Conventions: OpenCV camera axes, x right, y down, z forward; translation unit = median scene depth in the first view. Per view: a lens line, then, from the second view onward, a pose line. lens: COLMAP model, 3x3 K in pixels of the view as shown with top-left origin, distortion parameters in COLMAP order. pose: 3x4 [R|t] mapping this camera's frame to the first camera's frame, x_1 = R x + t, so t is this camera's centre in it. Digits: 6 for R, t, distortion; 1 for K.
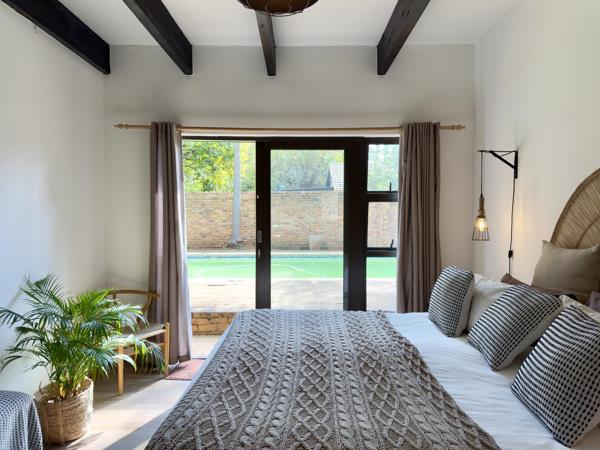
lens RADIAL K [[412.8, 0, 299.9], [0, 412.8, 227.9], [0, 0, 1]] dist [0.007861, -0.002072]
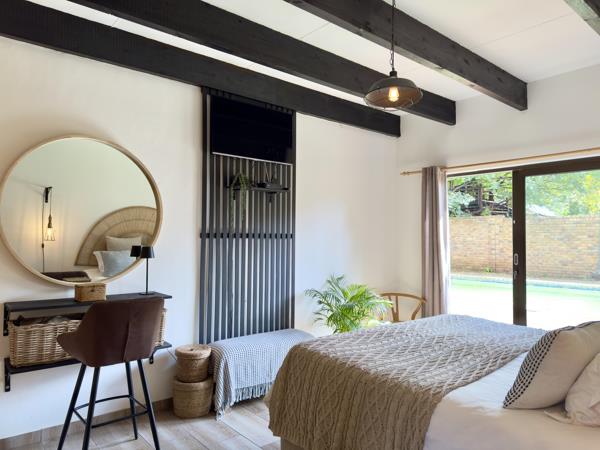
lens RADIAL K [[412.8, 0, 299.9], [0, 412.8, 227.9], [0, 0, 1]] dist [0.007861, -0.002072]
pose [[0.630147, -0.019729, -0.776225, 0.391571], [-0.030741, 0.998260, -0.050328, 0.012884], [0.775867, 0.055576, 0.628444, -0.113947]]
